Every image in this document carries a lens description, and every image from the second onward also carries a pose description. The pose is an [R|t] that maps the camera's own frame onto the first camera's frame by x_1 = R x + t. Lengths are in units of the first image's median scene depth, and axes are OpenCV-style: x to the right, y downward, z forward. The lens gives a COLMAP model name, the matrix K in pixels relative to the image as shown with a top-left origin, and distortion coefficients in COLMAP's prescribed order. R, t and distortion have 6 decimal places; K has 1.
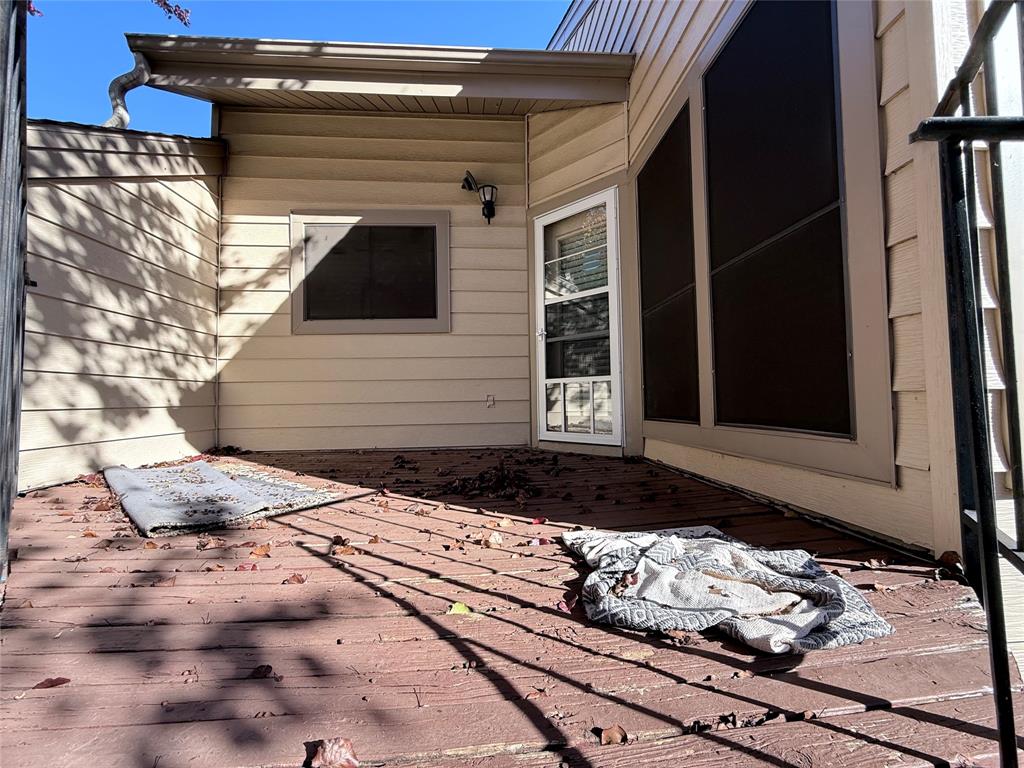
lens RADIAL K [[412.0, 0, 511.3], [0, 412.0, 384.1], [0, 0, 1]] dist [0.010006, -0.000418]
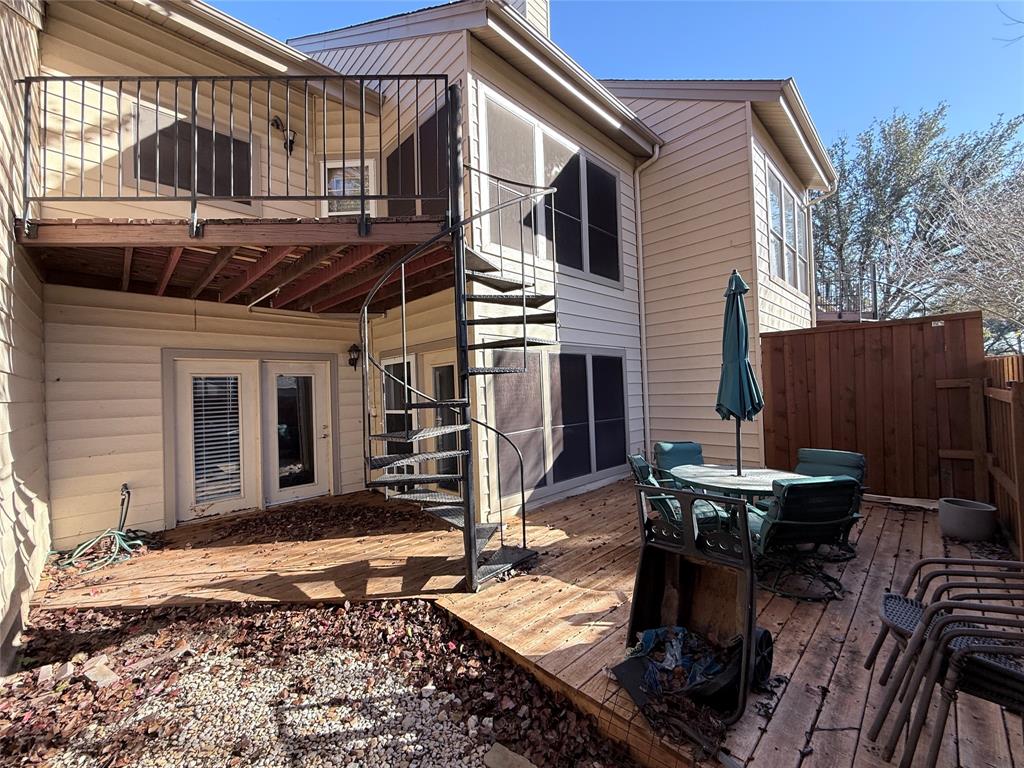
lens RADIAL K [[412.0, 0, 508.9], [0, 412.0, 382.2], [0, 0, 1]] dist [0.010006, -0.000418]
pose [[0.754483, 0.003875, 0.656308, -0.597117], [-0.003654, 0.999992, -0.001703, 0.623606], [-0.656309, -0.001113, 0.754491, -0.966869]]
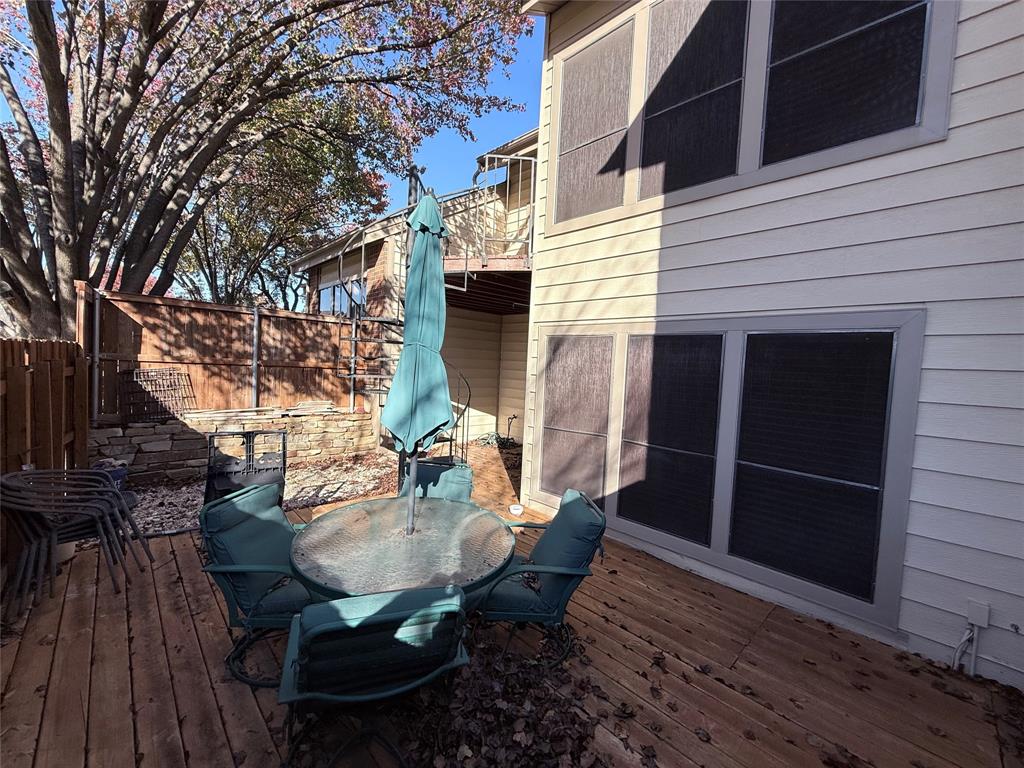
lens RADIAL K [[412.0, 0, 508.7], [0, 412.0, 383.9], [0, 0, 1]] dist [0.010006, -0.000418]
pose [[0.656052, 0.082845, -0.750155, 1.613326], [-0.031607, 0.996101, 0.082365, 0.539272], [0.754053, -0.030326, 0.656113, -0.839765]]
